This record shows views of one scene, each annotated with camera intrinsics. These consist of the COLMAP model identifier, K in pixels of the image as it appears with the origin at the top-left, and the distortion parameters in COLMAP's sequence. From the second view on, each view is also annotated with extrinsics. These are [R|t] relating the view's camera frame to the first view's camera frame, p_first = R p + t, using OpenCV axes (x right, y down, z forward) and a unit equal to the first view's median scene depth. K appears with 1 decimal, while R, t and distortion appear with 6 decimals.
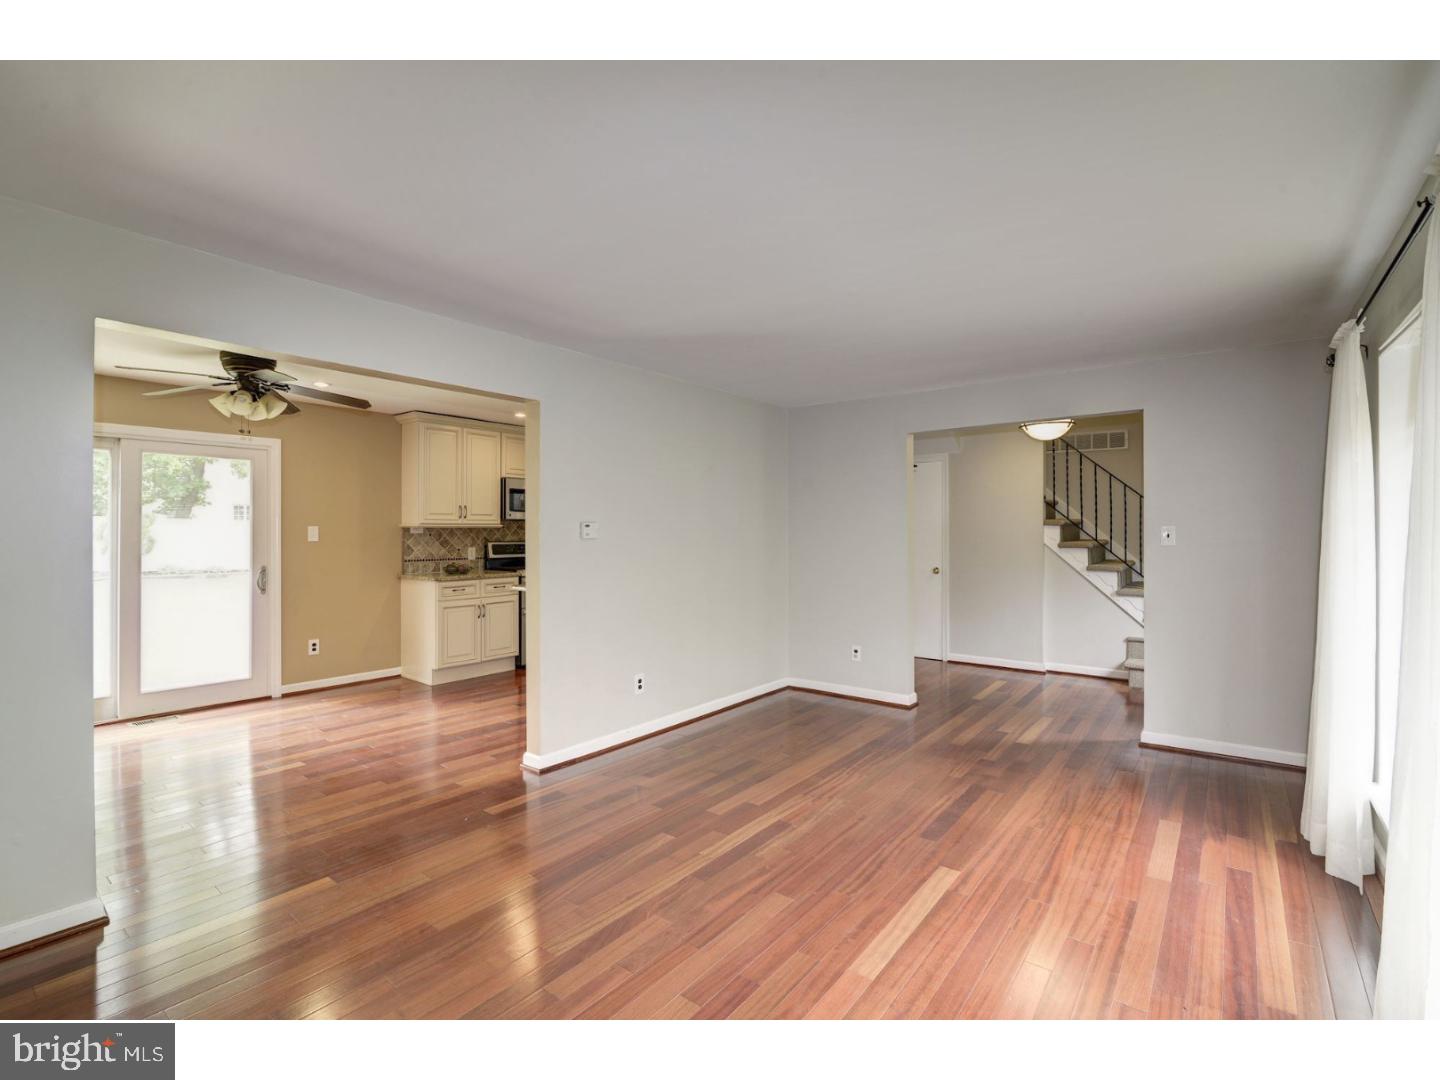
lens RADIAL K [[670.0, 0, 706.2], [0, 670.0, 528.7], [0, 0, 1]] dist [-0.018724, 0.000658]
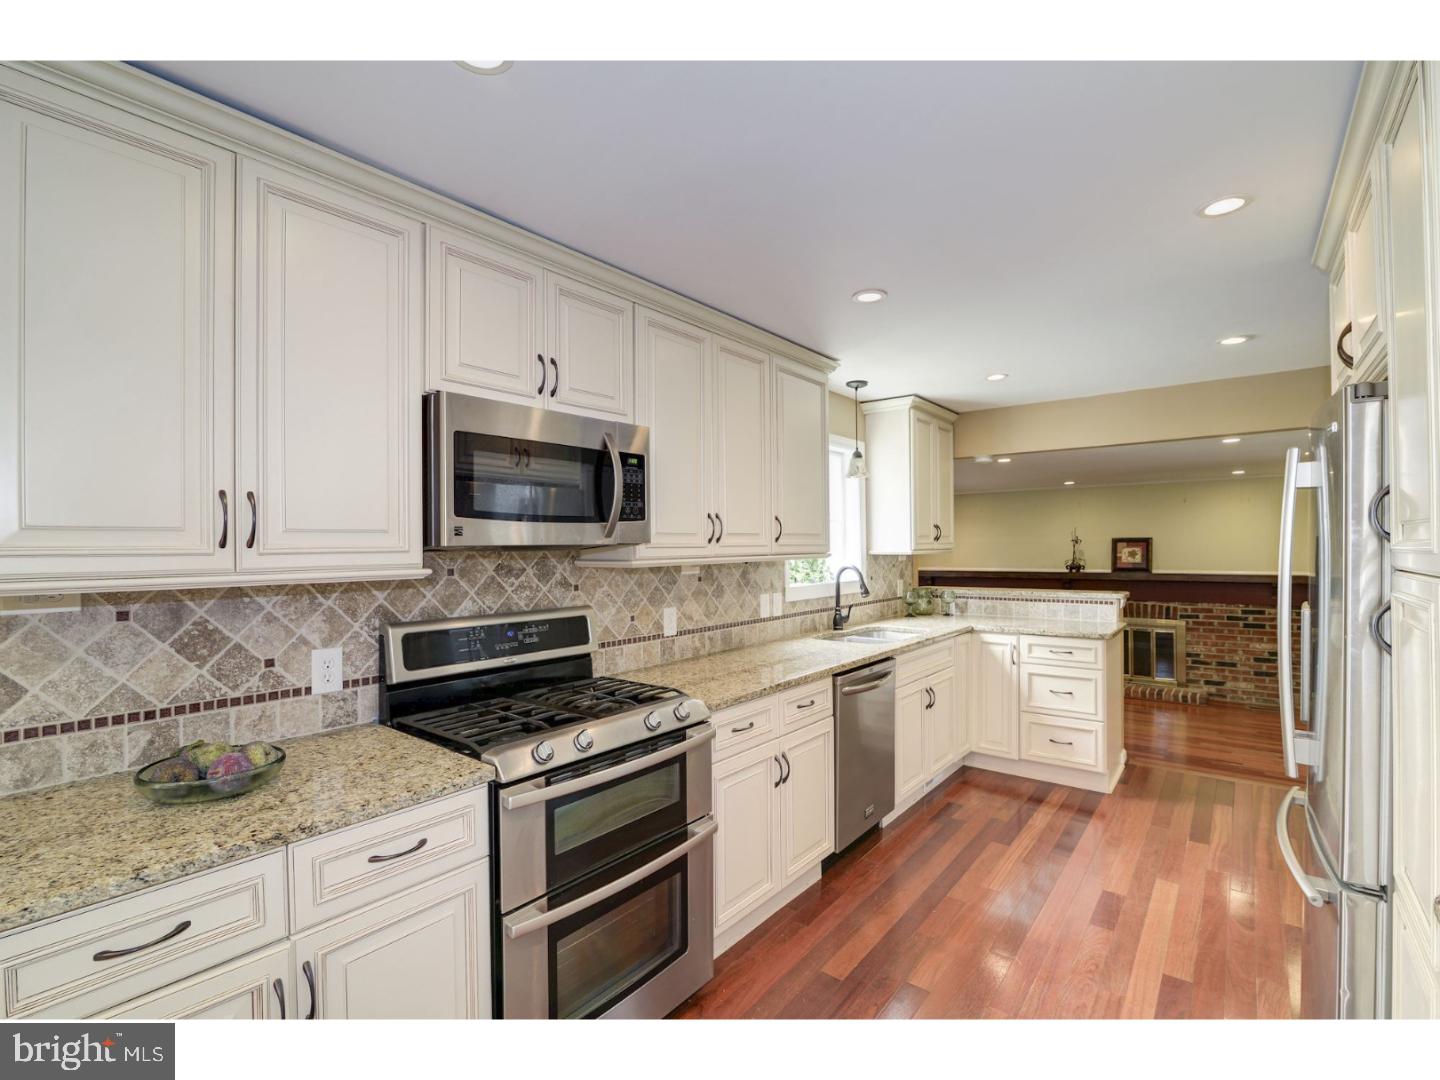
lens RADIAL K [[670.0, 0, 720.3], [0, 670.0, 542.9], [0, 0, 1]] dist [-0.018724, 0.000658]
pose [[0.999952, -0.008218, 0.005254, -0.200425], [0.008238, 0.999959, -0.003878, -0.014600], [-0.005222, 0.003921, 0.999979, 0.771963]]
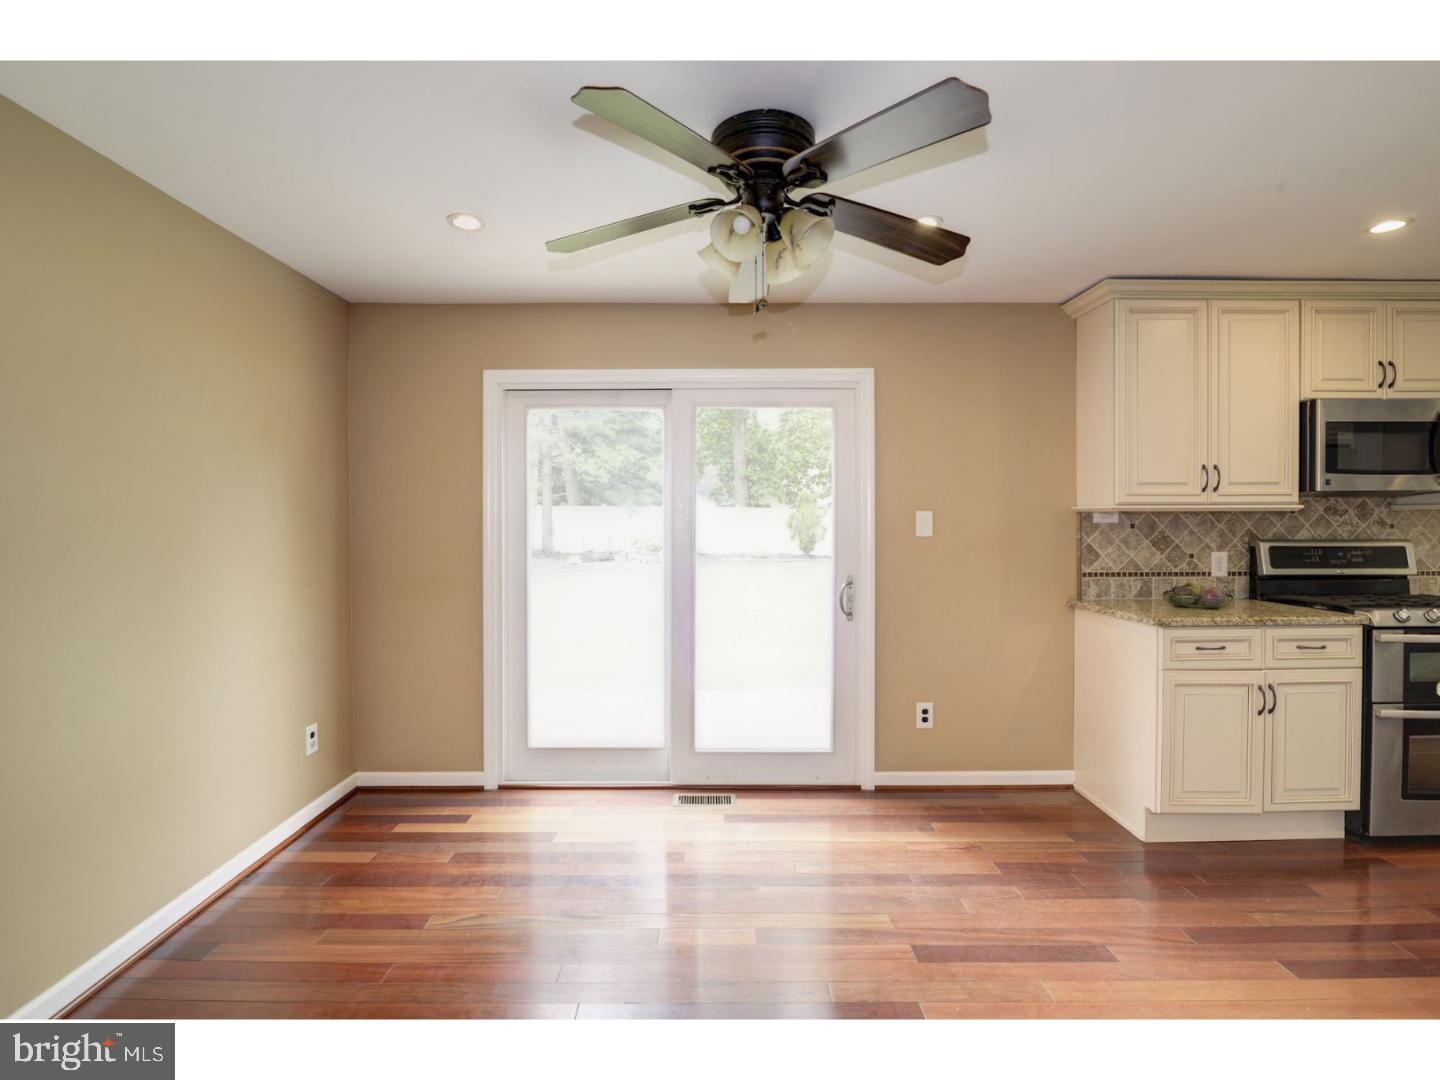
lens RADIAL K [[670.0, 0, 711.8], [0, 670.0, 527.4], [0, 0, 1]] dist [-0.018724, 0.000658]
pose [[0.630182, 0.006639, -0.776419, -0.221788], [0.005791, 0.999895, 0.013250, 0.001643], [0.776426, -0.012846, 0.630078, 0.428557]]
